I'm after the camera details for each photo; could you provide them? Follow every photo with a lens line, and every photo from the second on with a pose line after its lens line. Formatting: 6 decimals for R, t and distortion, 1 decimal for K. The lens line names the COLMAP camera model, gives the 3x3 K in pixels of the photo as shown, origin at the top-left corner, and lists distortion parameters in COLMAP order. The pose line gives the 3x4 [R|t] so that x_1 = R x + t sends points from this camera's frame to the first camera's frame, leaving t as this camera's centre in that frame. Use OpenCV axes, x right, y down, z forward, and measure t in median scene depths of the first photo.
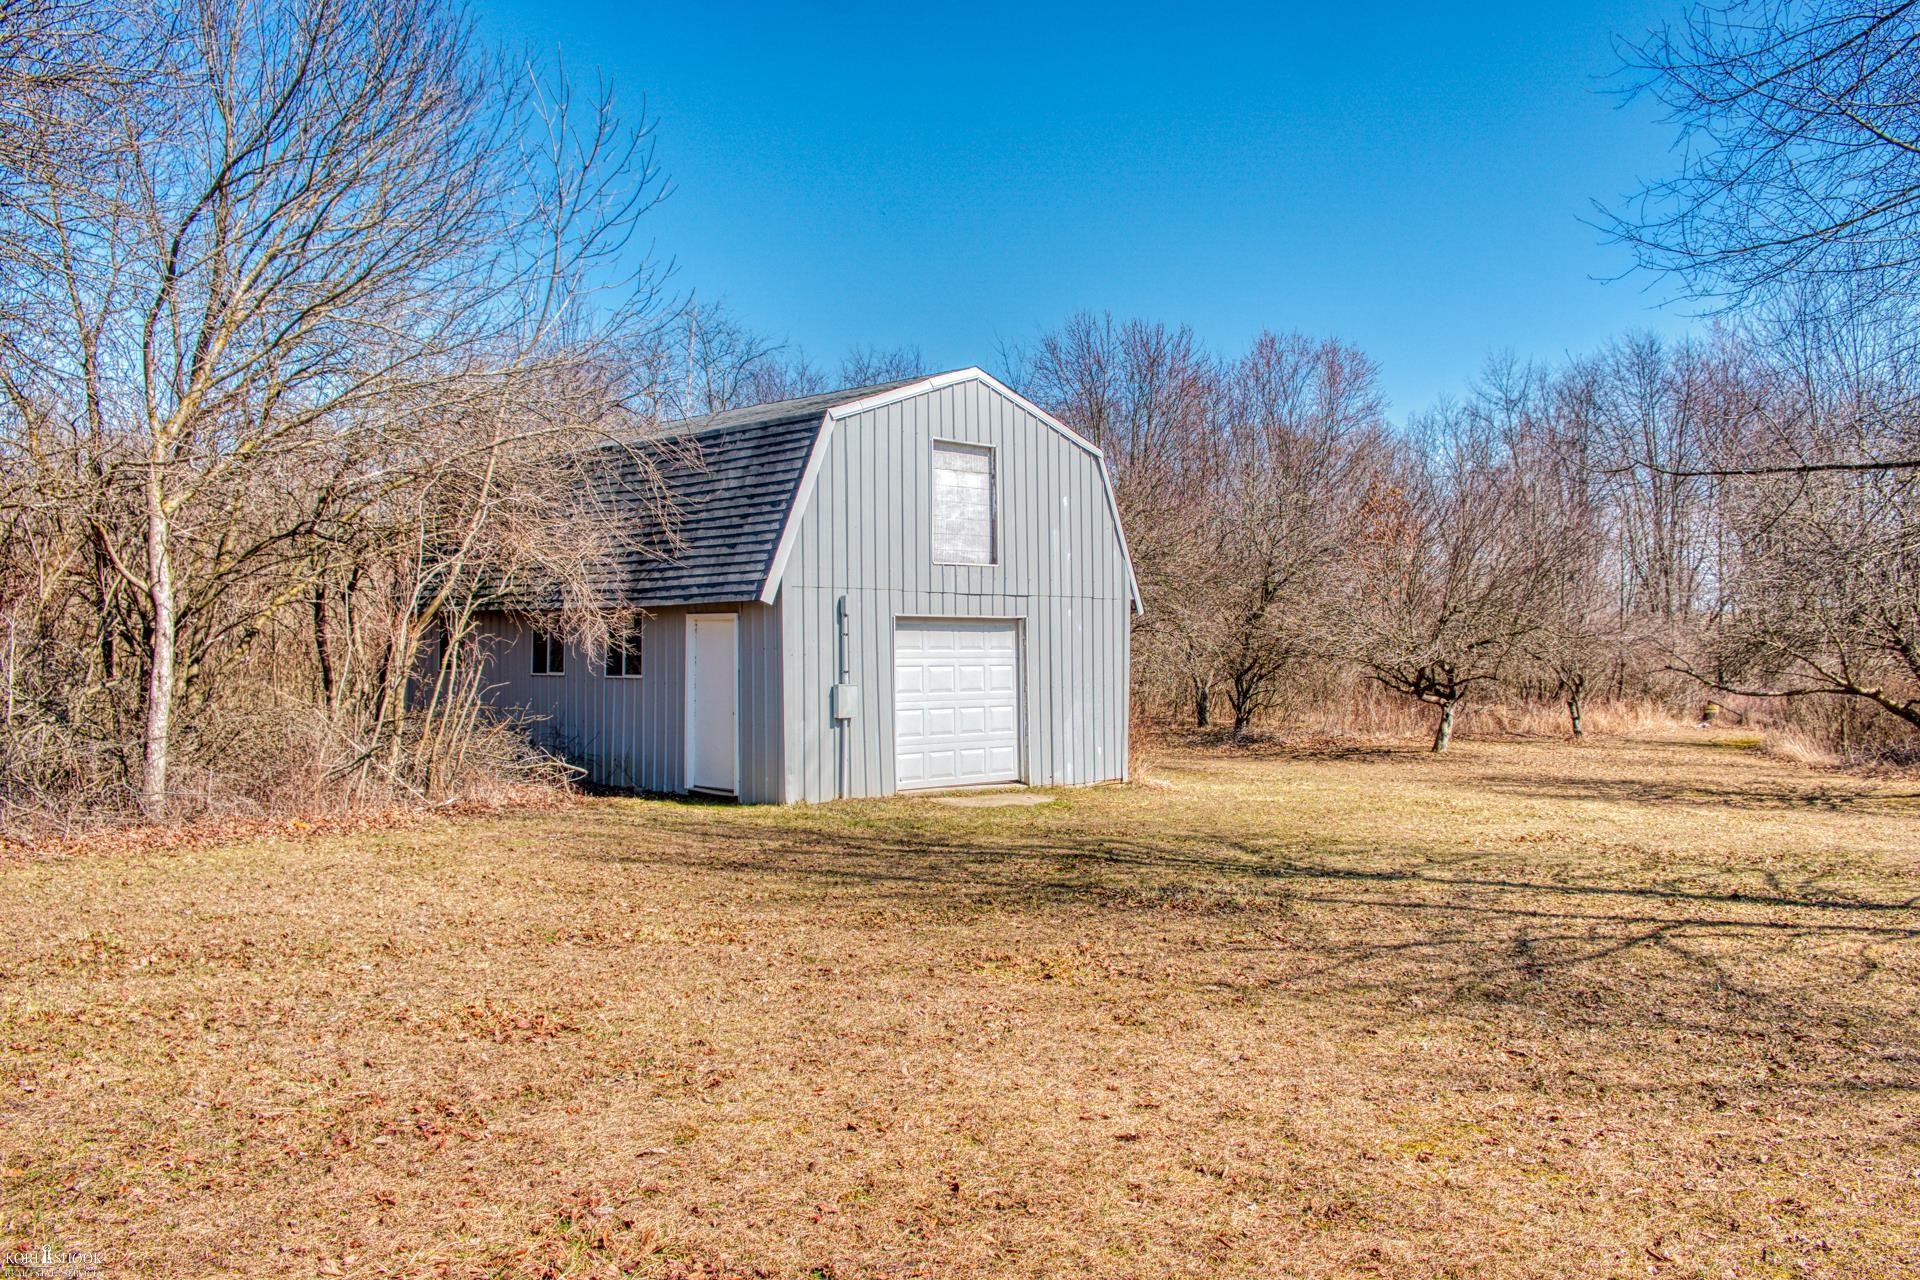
lens RADIAL K [[1481.2, 0, 960.0], [0, 1481.2, 640.0], [0, 0, 1]] dist [0.001476, 0.000274]
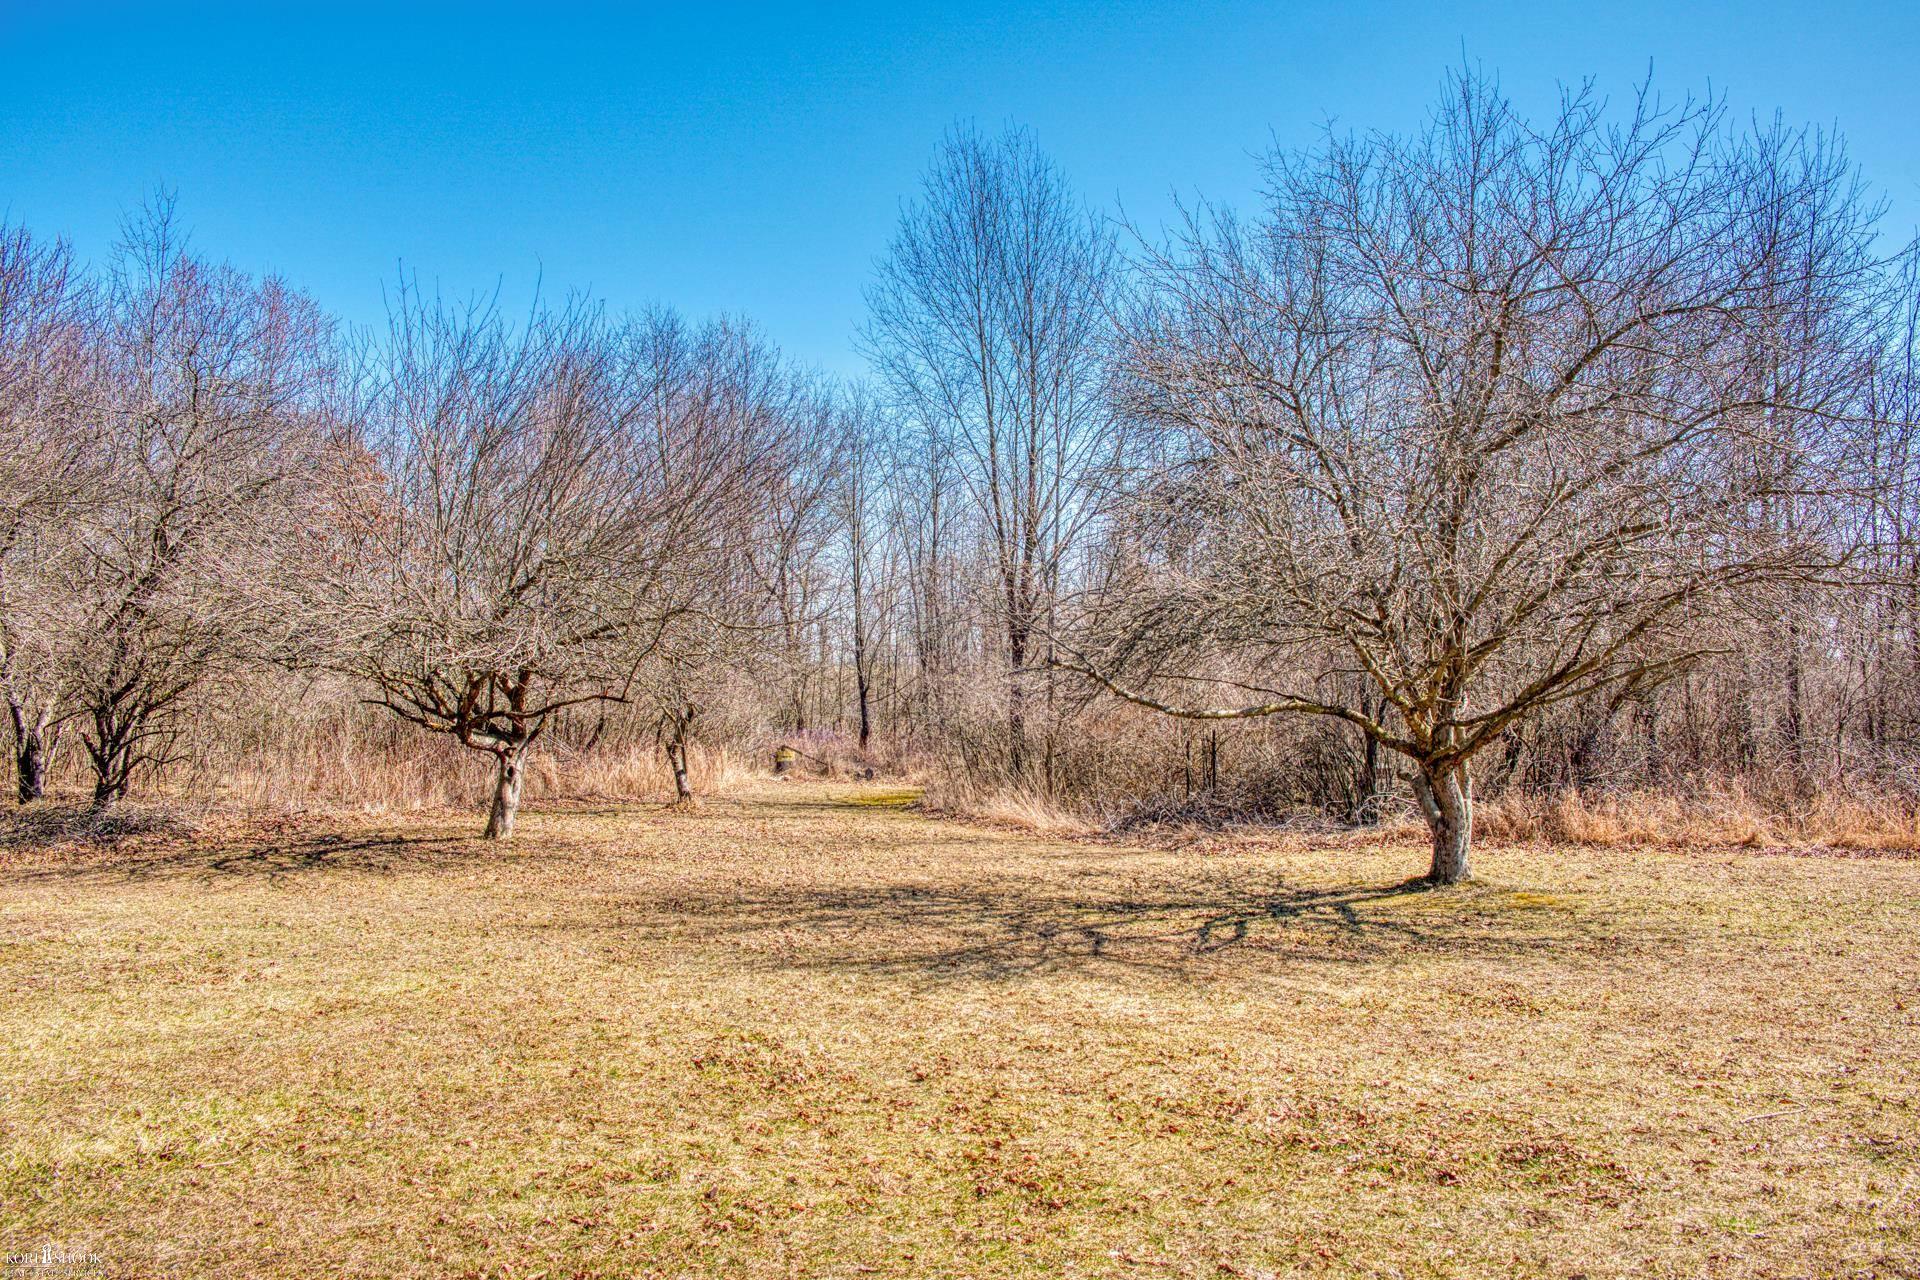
lens RADIAL K [[1512.7, 0, 960.0], [0, 1512.7, 640.0], [0, 0, 1]] dist [-0.070264, -0.001037]
pose [[0.767378, 0.033275, 0.640331, 0.081983], [-0.010108, 0.999156, -0.039808, 0.019006], [-0.641116, 0.024075, 0.767067, 0.390467]]
